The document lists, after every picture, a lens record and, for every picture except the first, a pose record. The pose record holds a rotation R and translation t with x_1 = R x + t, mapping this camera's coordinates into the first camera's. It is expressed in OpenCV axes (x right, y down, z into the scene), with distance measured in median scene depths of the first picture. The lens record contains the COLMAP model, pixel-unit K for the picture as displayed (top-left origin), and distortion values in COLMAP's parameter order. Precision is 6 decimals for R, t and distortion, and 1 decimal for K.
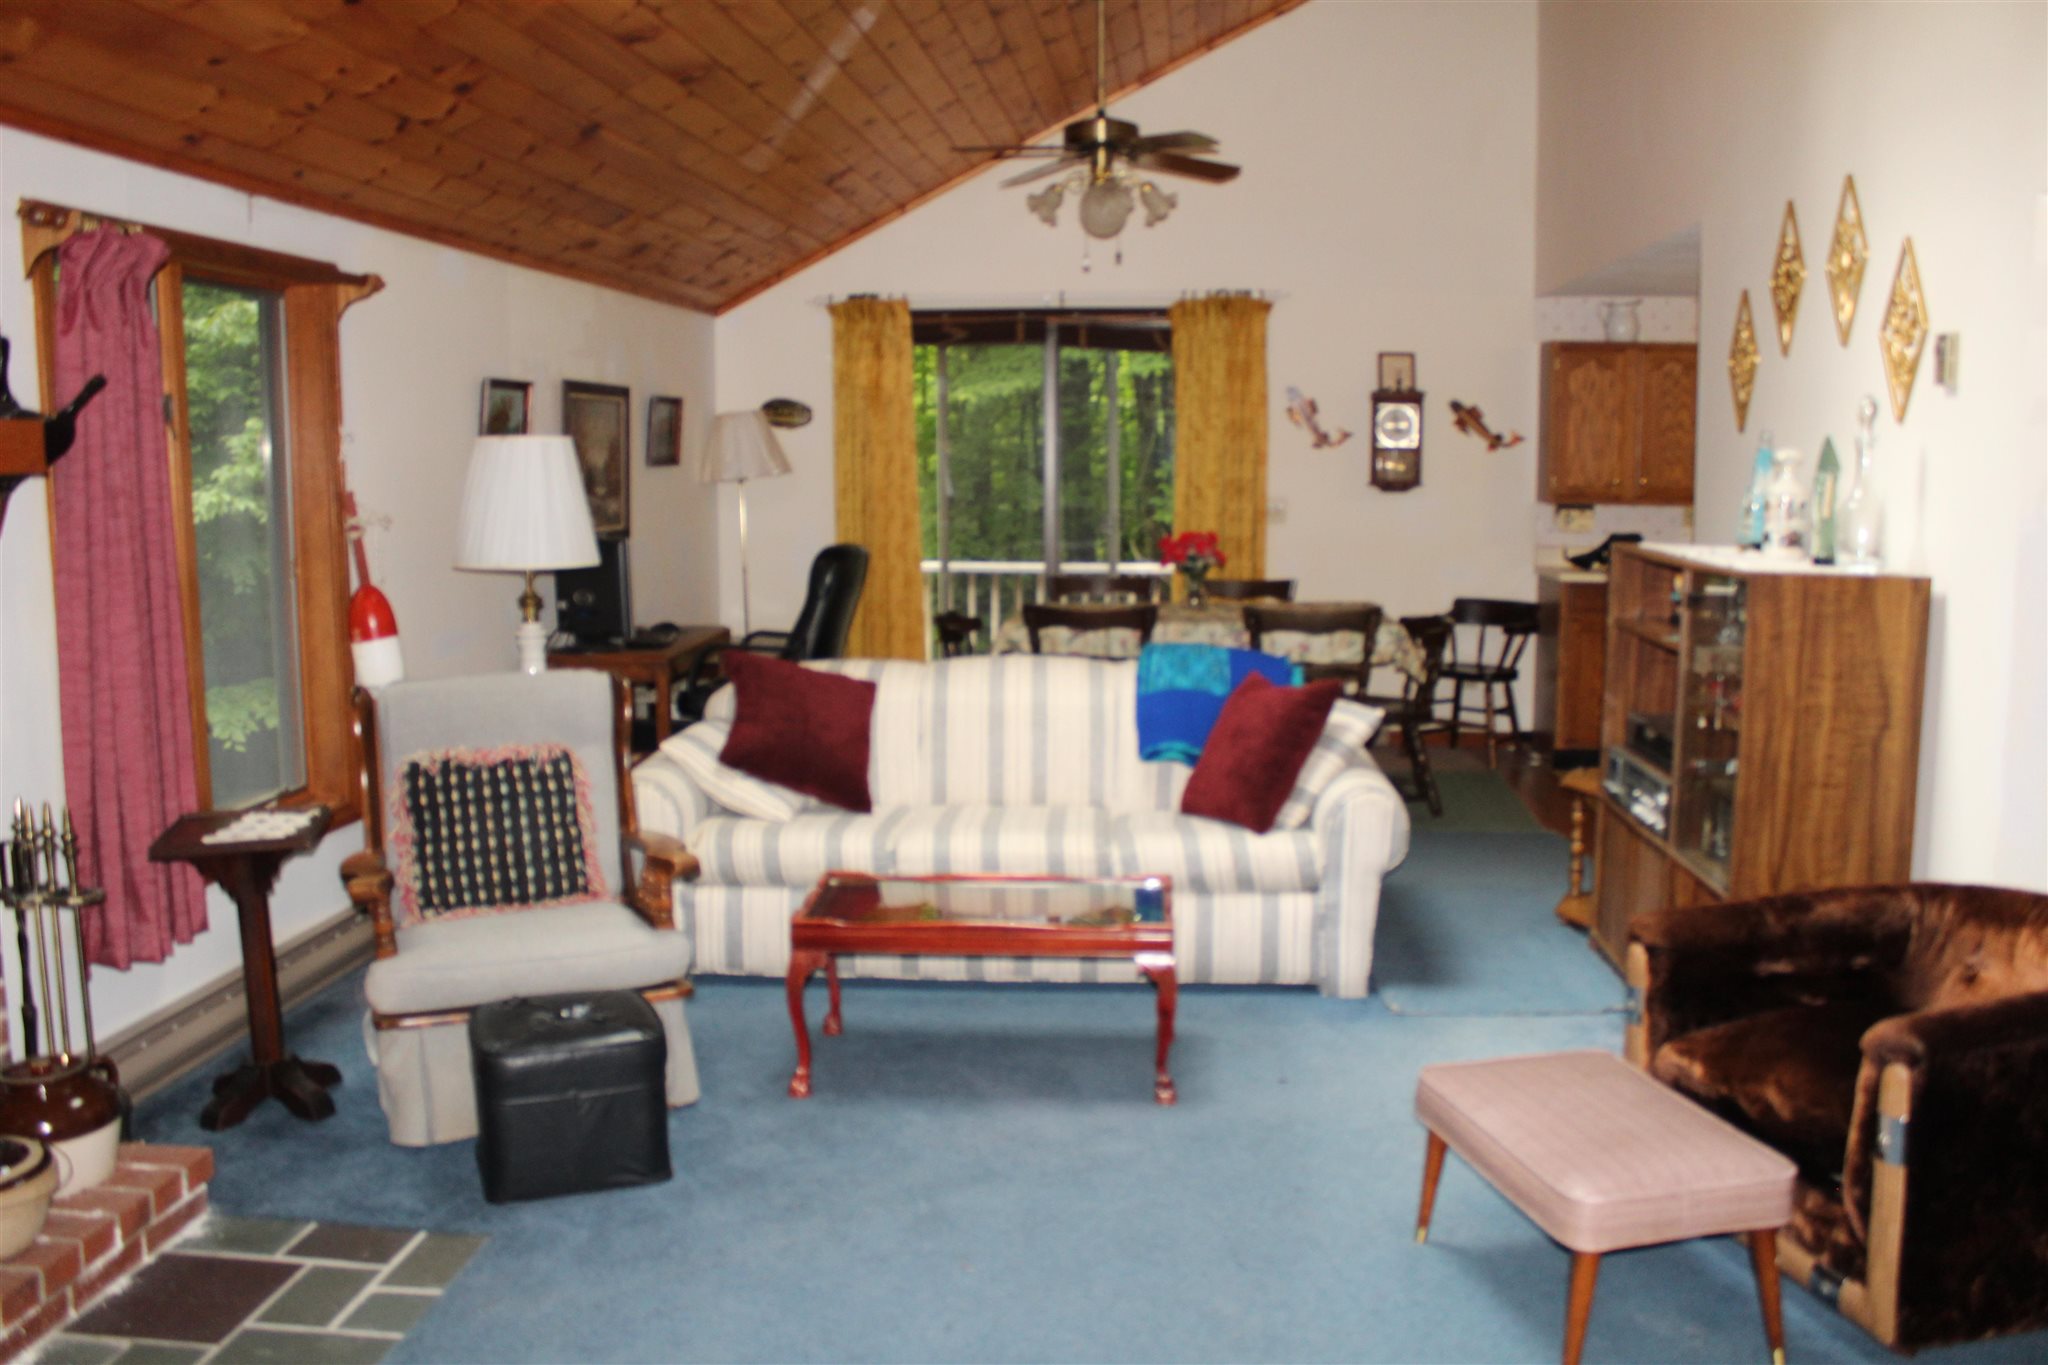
lens RADIAL K [[1720.8, 0, 1036.1], [0, 1720.8, 686.4], [0, 0, 1]] dist [-0.139649, 0.099348]
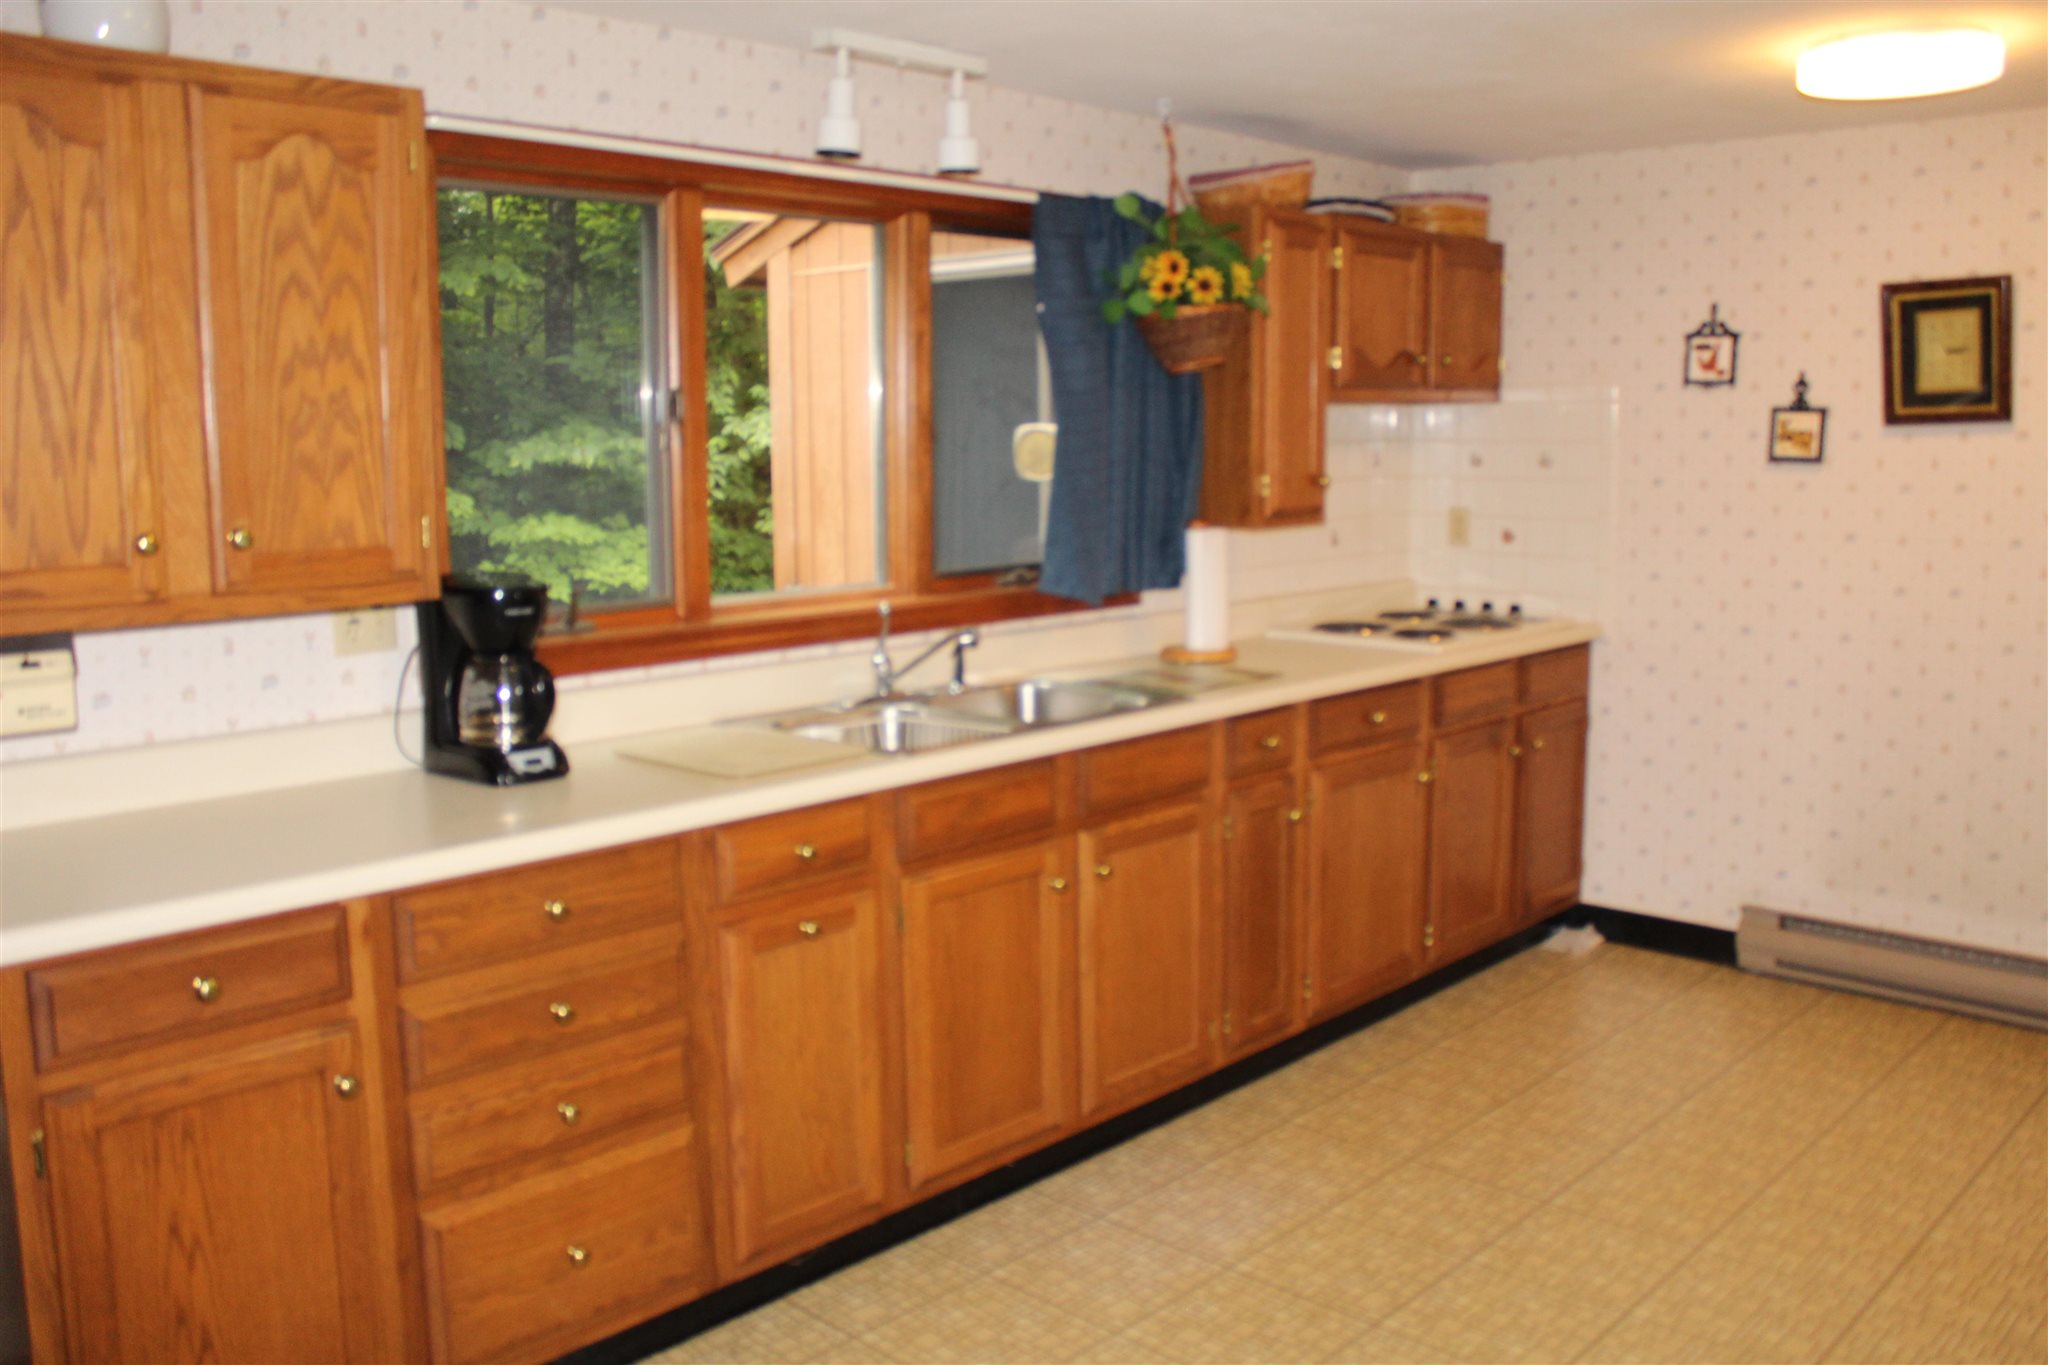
lens RADIAL K [[1720.8, 0, 1010.6], [0, 1720.8, 691.1], [0, 0, 1]] dist [-0.139649, 0.099348]
pose [[0.629138, -0.122079, 0.767647, 0.217409], [0.111258, 0.991564, 0.066505, -0.100065], [-0.769290, 0.043566, 0.637413, 0.715892]]
